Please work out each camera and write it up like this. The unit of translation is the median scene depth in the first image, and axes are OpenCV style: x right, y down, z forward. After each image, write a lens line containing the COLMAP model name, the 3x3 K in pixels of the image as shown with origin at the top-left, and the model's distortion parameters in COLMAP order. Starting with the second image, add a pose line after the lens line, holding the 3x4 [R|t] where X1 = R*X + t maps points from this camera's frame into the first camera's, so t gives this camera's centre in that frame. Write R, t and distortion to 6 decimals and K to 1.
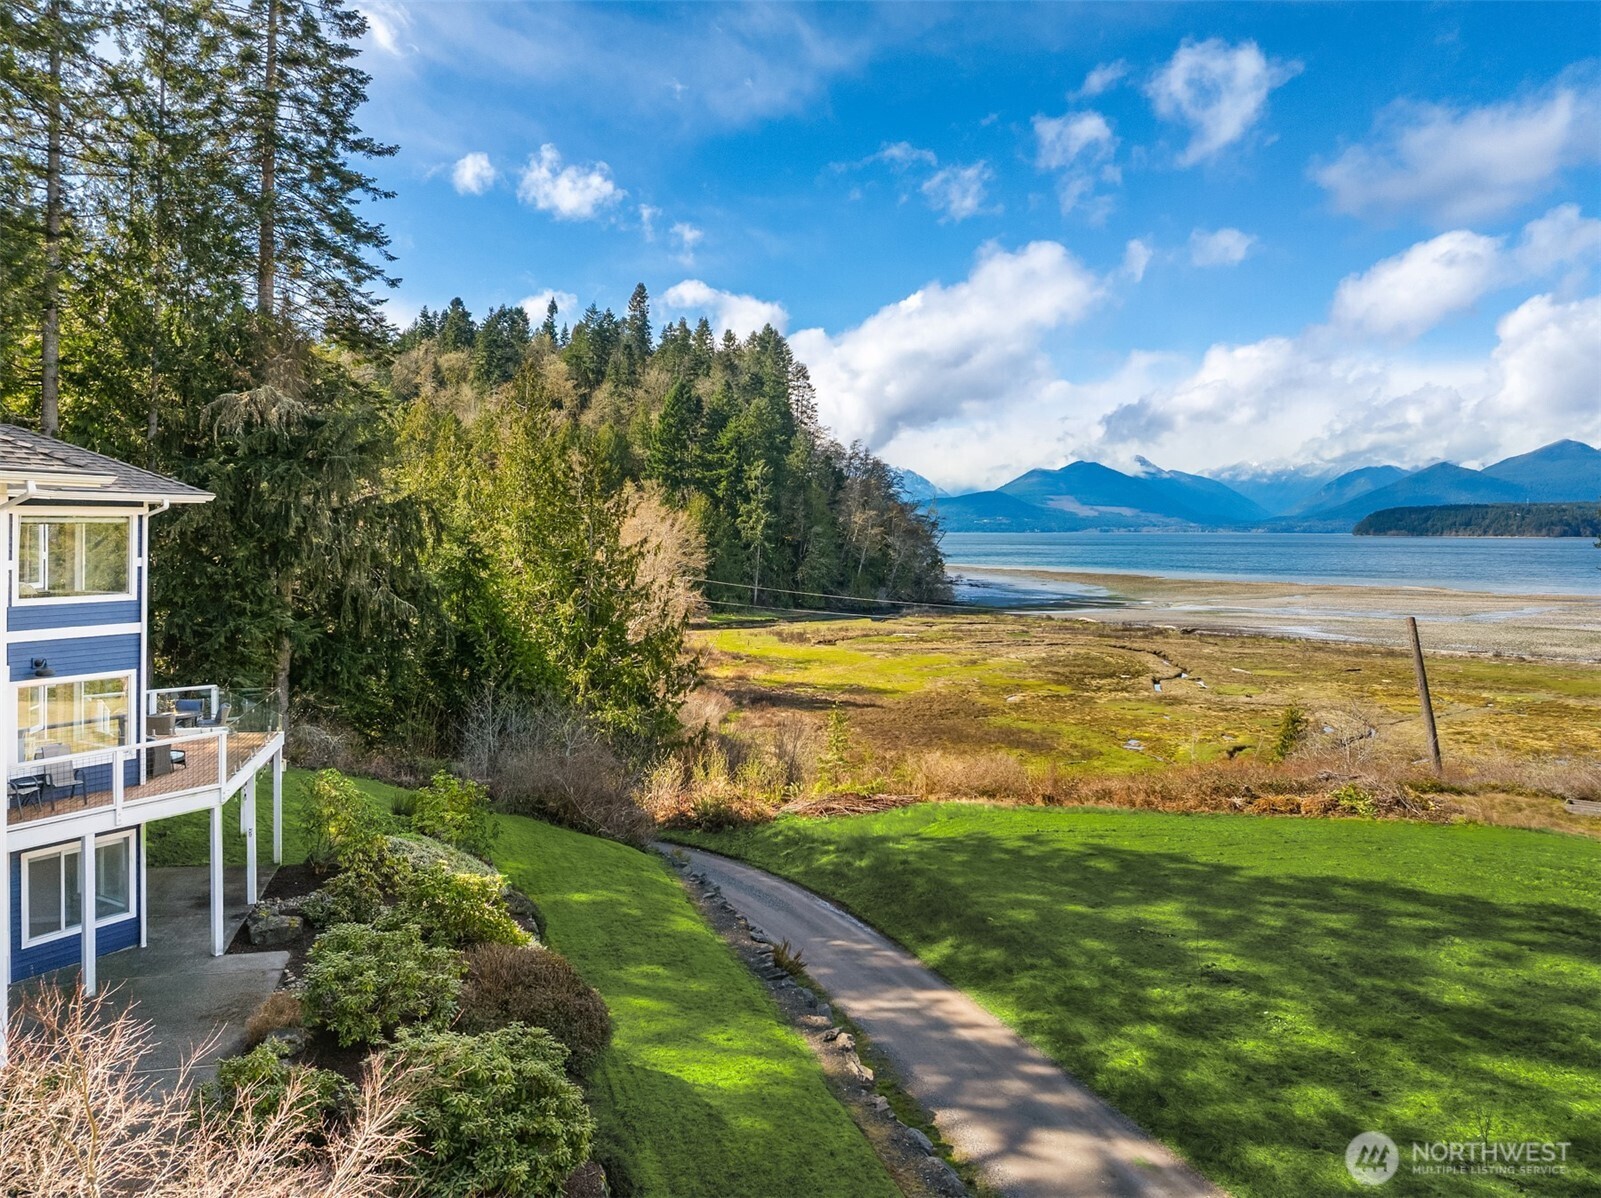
lens RADIAL K [[1133.2, 0, 780.7], [0, 1133.2, 567.7], [0, 0, 1]] dist [-0.039709, 0.006436]
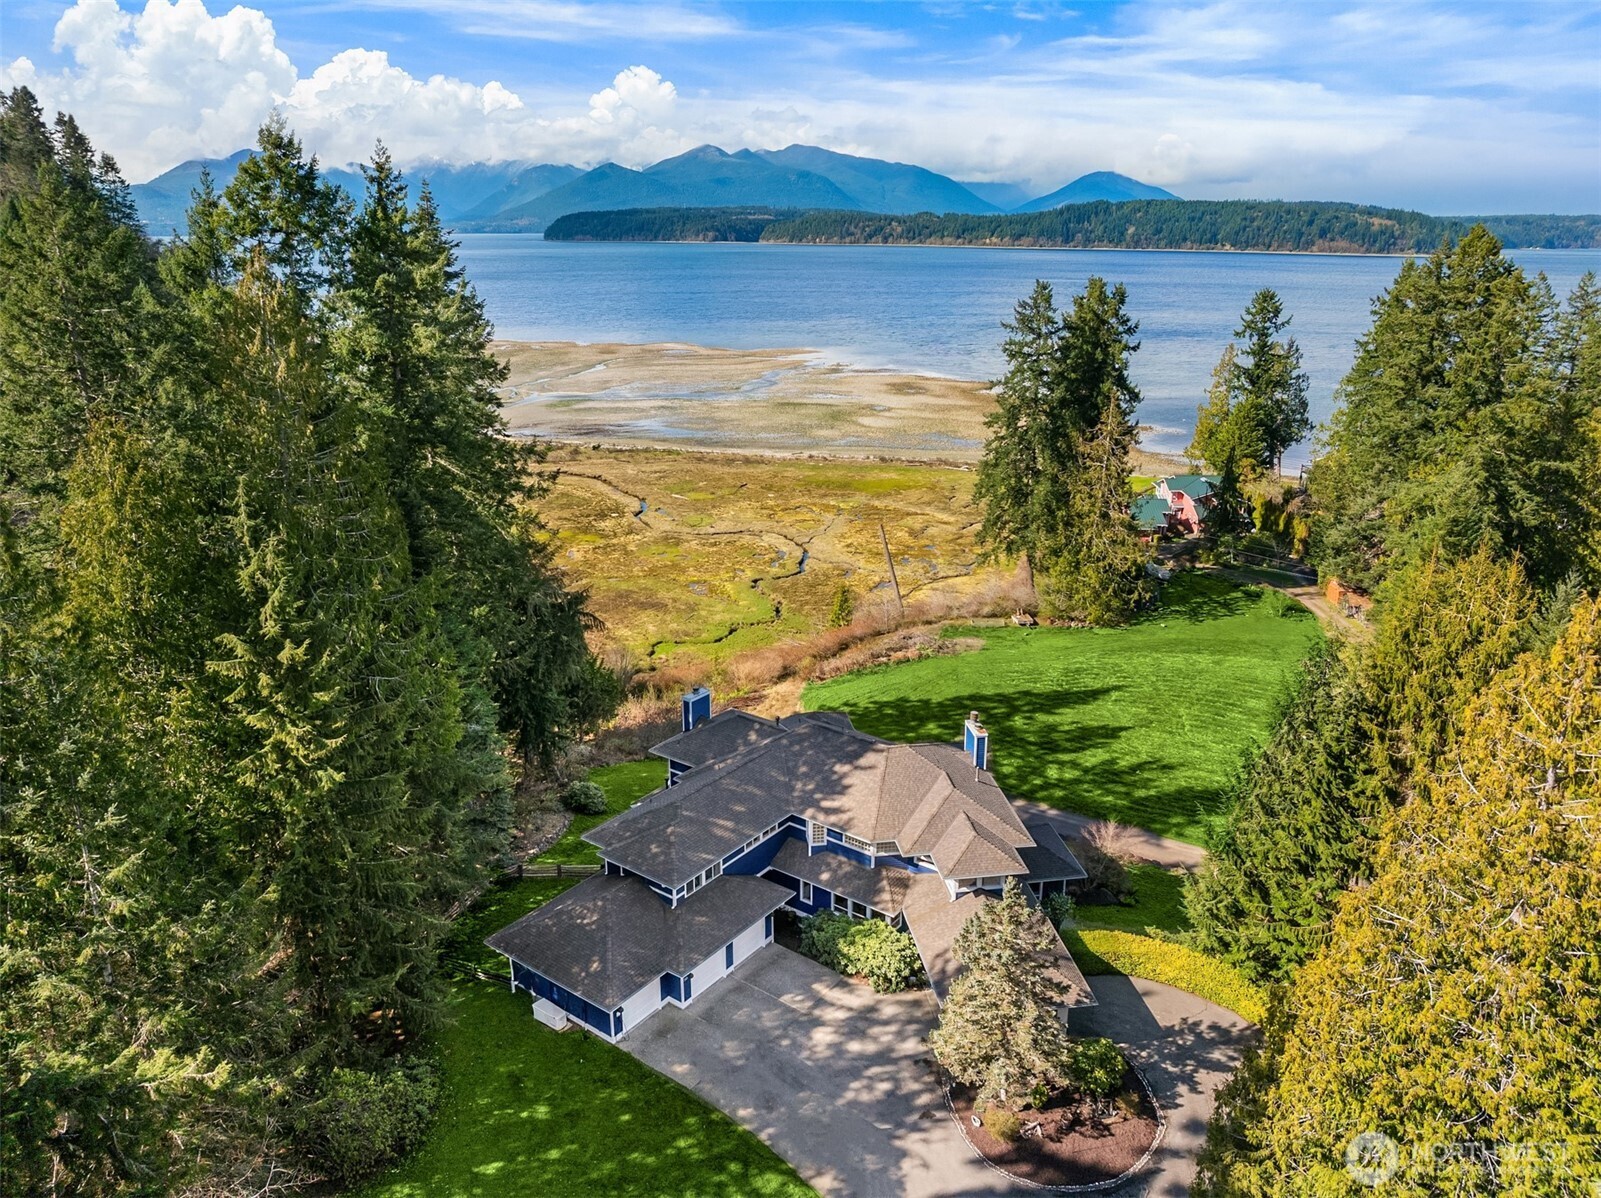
lens RADIAL K [[1133.2, 0, 809.6], [0, 1133.2, 596.3], [0, 0, 1]] dist [-0.039709, 0.006436]
pose [[0.765473, -0.196628, 0.612690, -0.196153], [0.017154, 0.958065, 0.286036, -0.103597], [-0.643240, -0.208443, 0.736746, -0.101847]]
